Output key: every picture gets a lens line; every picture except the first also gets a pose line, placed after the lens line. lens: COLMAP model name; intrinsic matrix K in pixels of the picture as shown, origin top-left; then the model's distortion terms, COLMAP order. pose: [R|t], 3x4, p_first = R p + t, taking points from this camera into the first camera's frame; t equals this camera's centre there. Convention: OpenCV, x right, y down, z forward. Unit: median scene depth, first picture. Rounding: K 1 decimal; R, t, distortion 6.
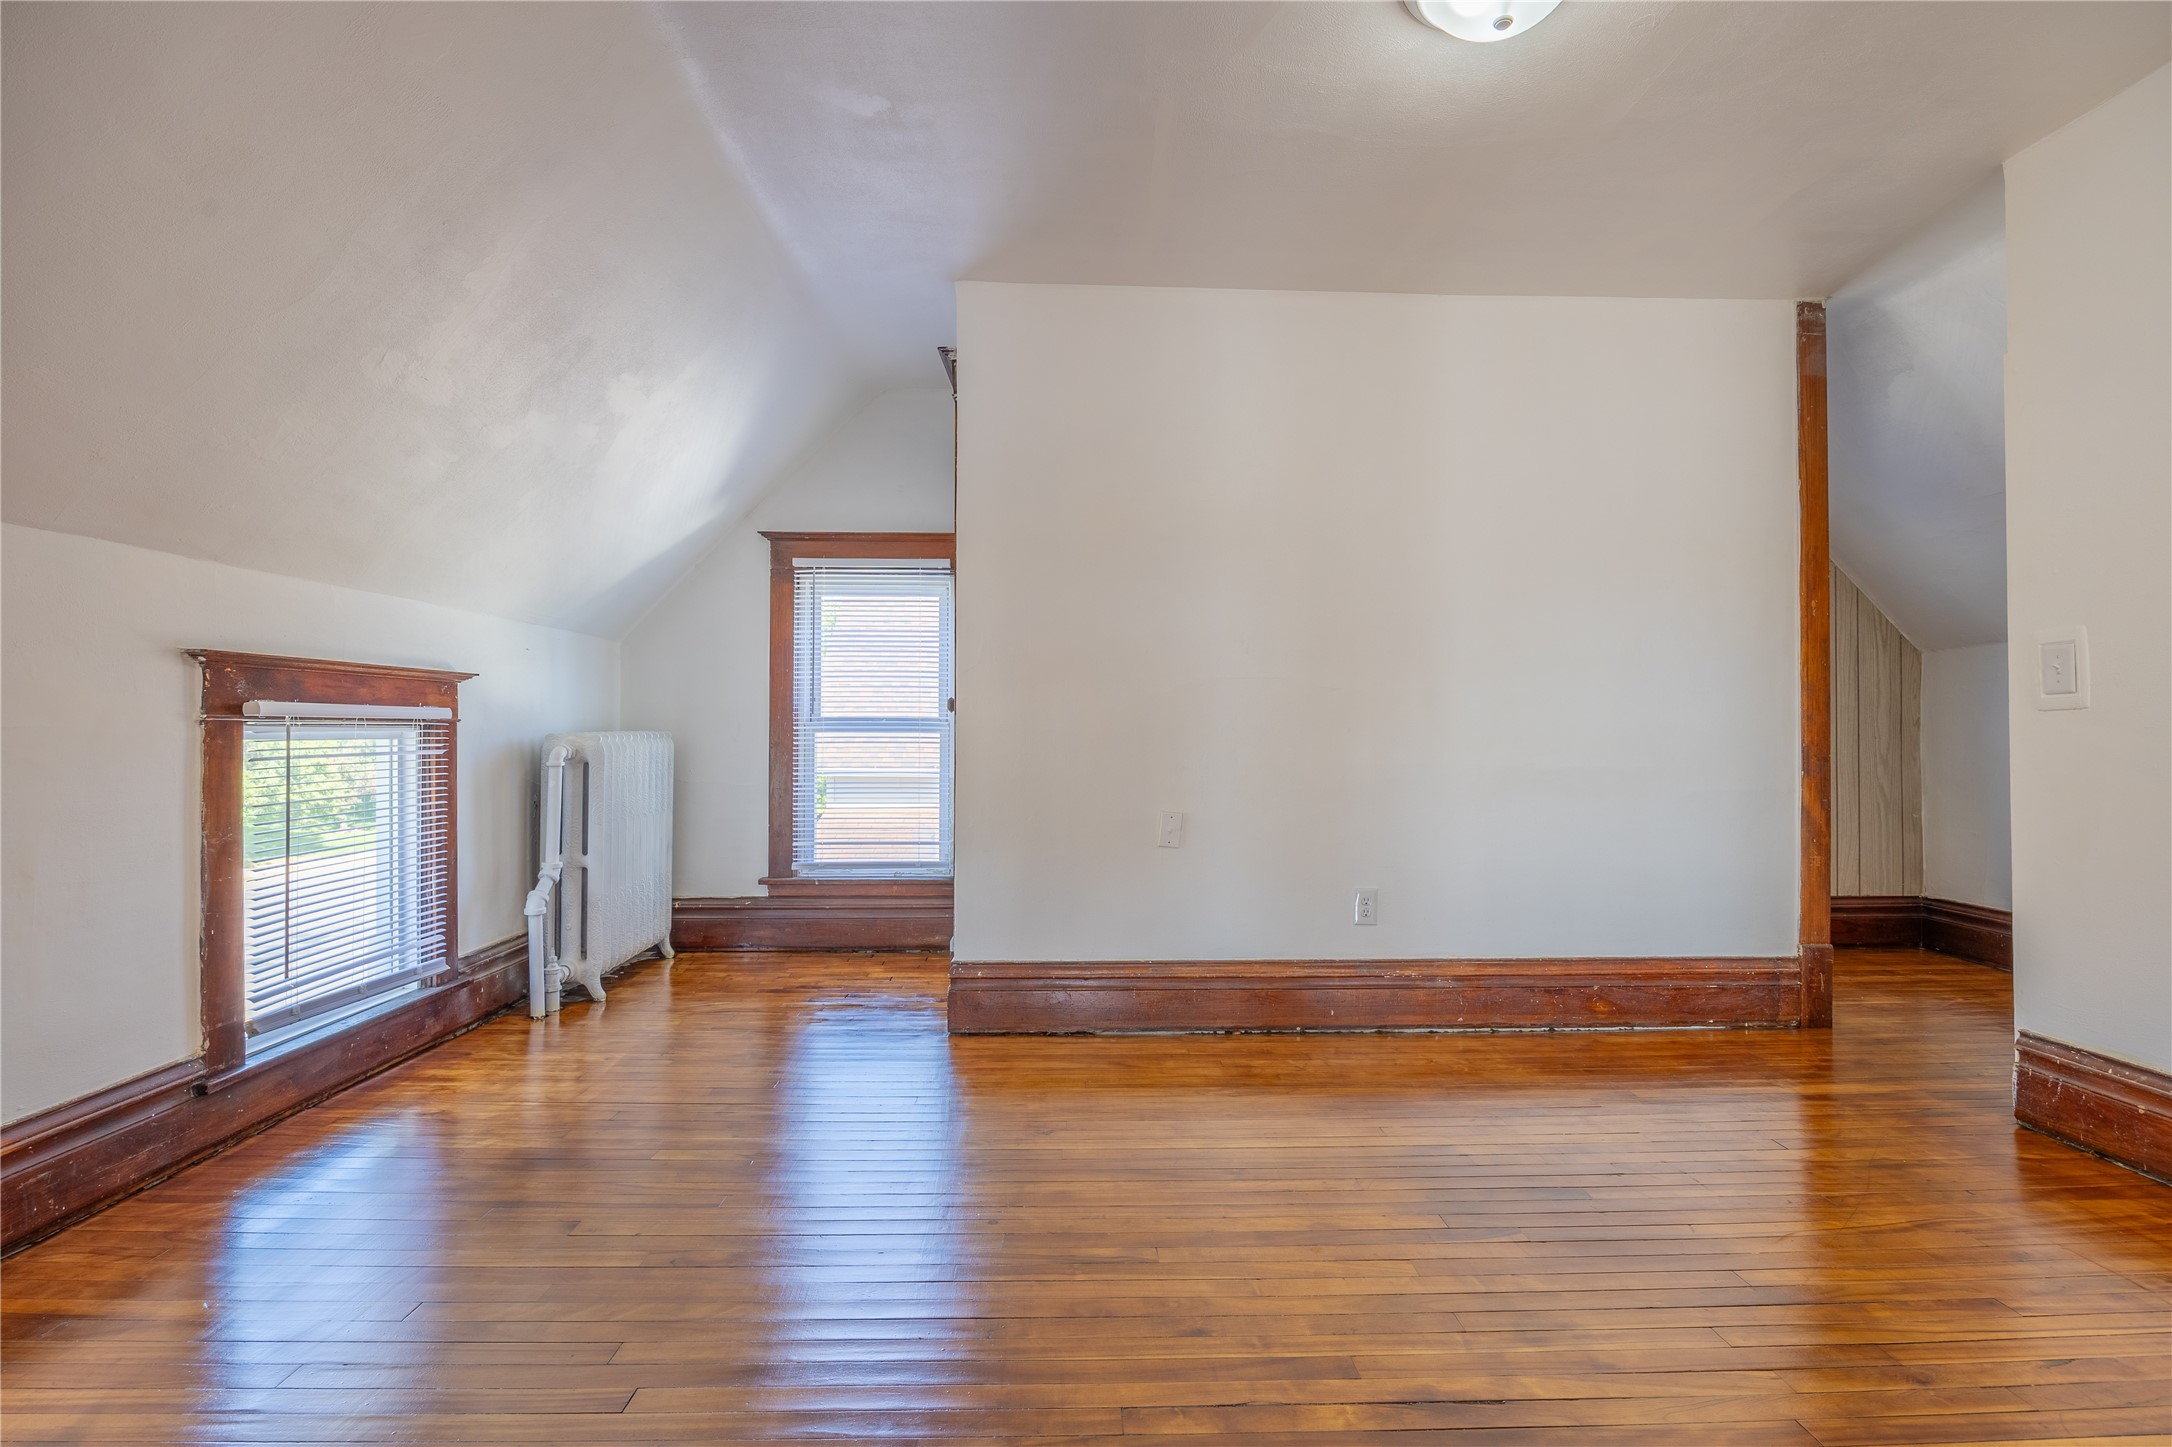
lens RADIAL K [[991.9, 0, 1103.4], [0, 991.9, 725.3], [0, 0, 1]] dist [-0.014084, 0.000305]
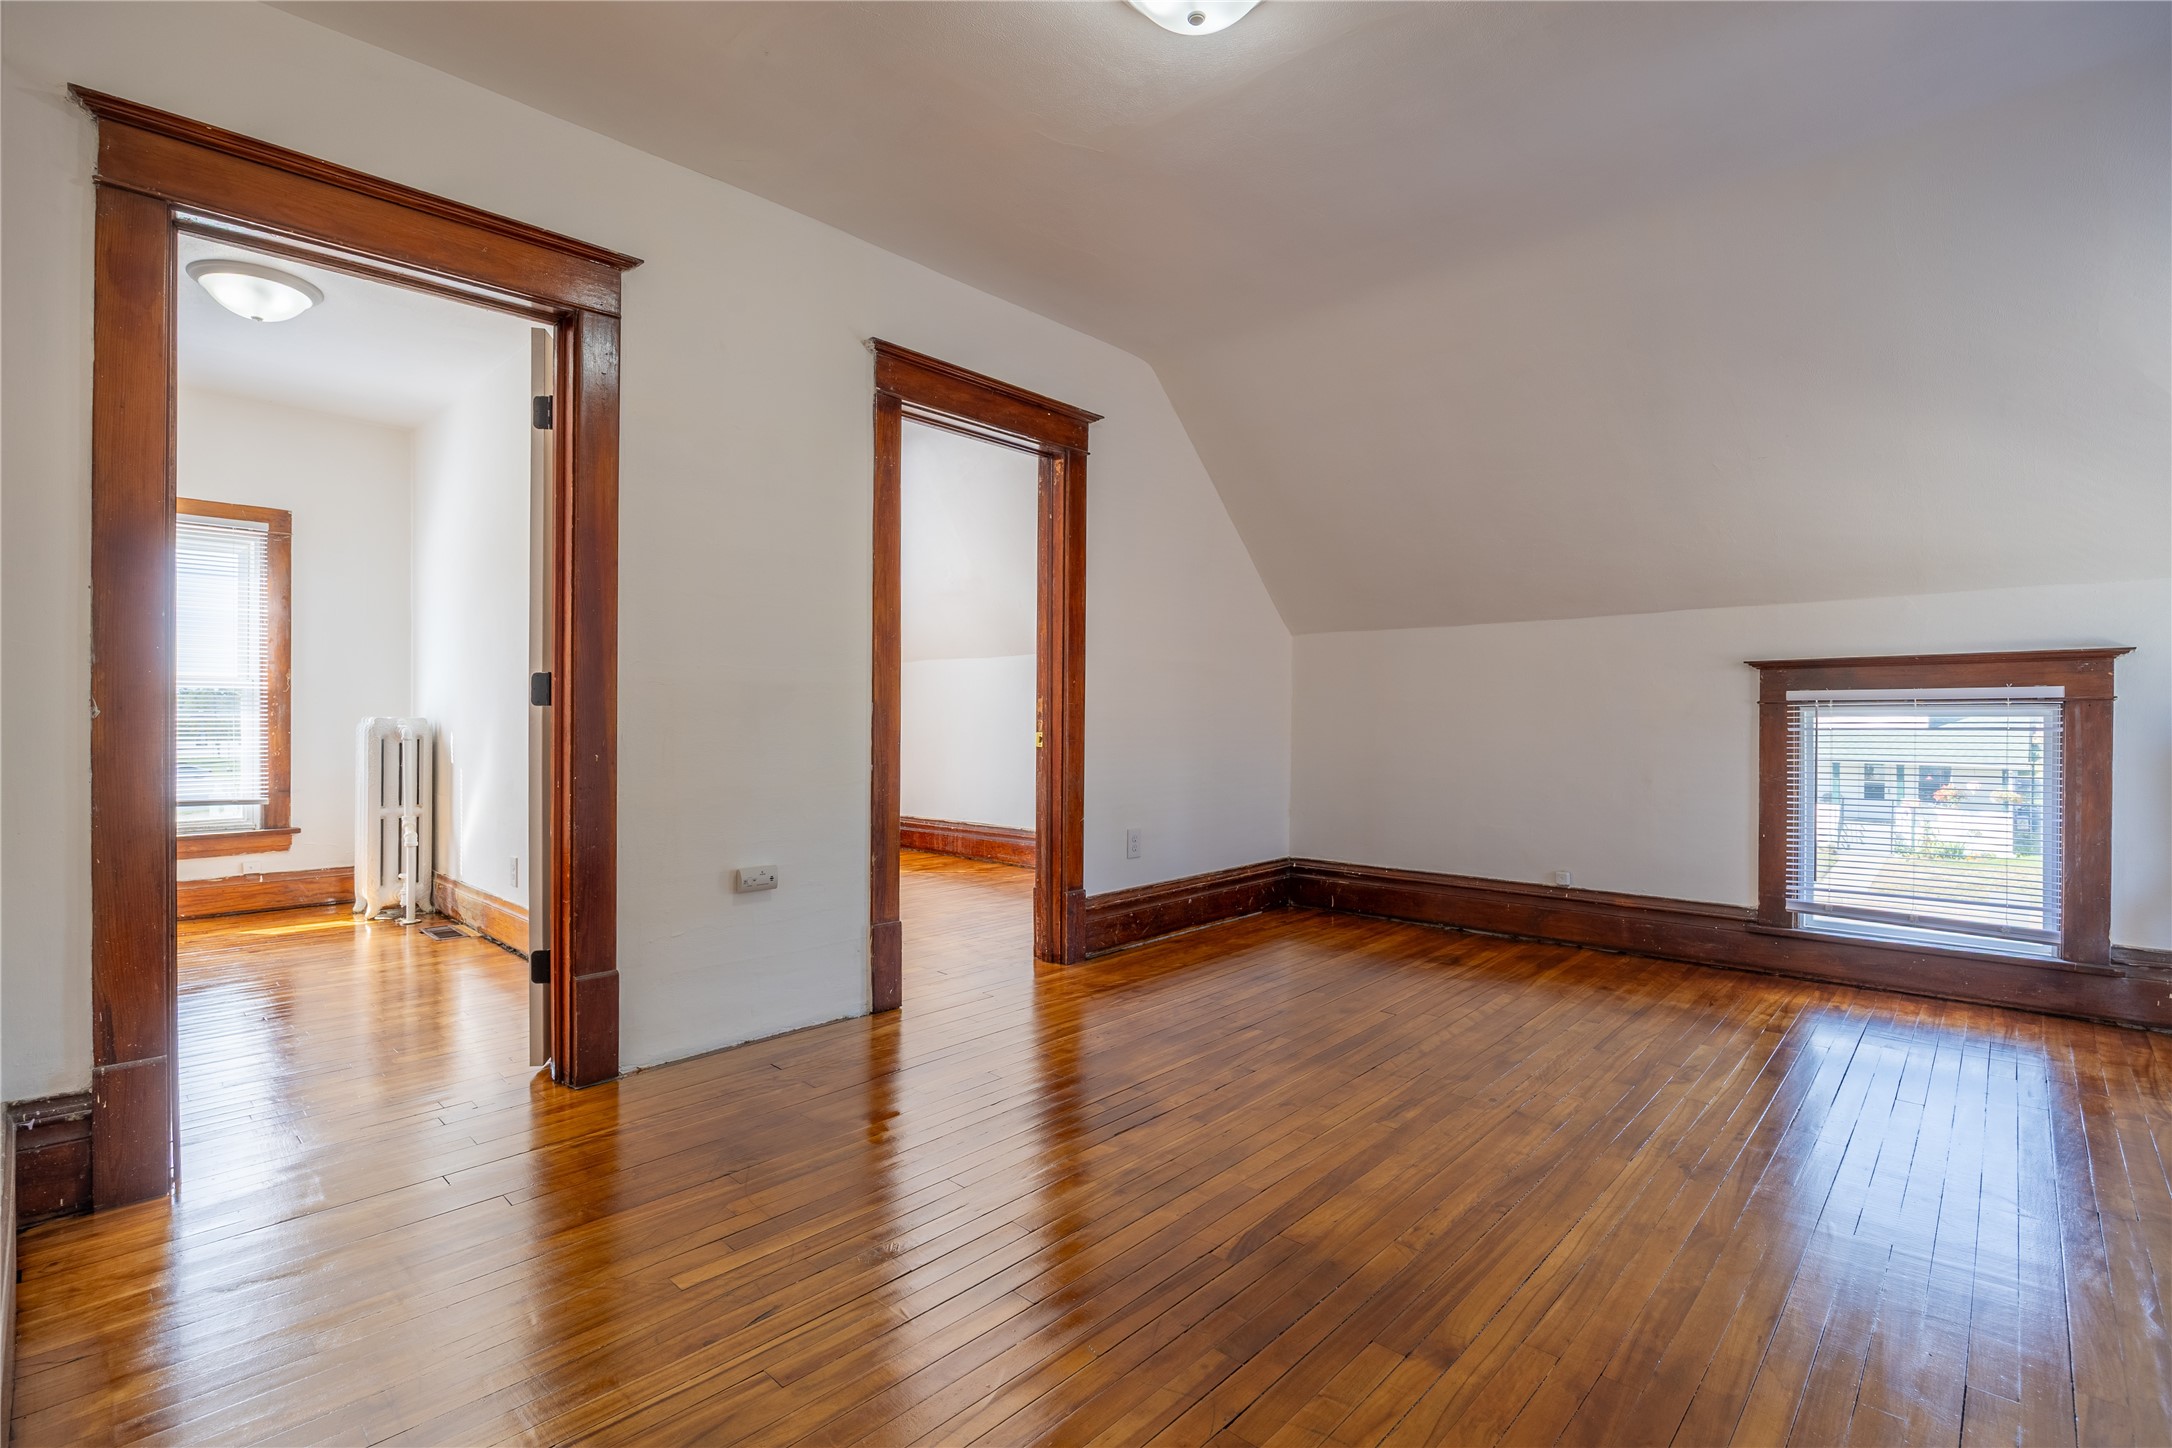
lens RADIAL K [[991.9, 0, 1103.4], [0, 991.9, 725.8], [0, 0, 1]] dist [-0.014084, 0.000305]
pose [[-0.706860, 0.004192, -0.707341, 0.982016], [0.004358, 0.999989, 0.001571, 0.022815], [0.707340, -0.001972, -0.706871, 1.347925]]
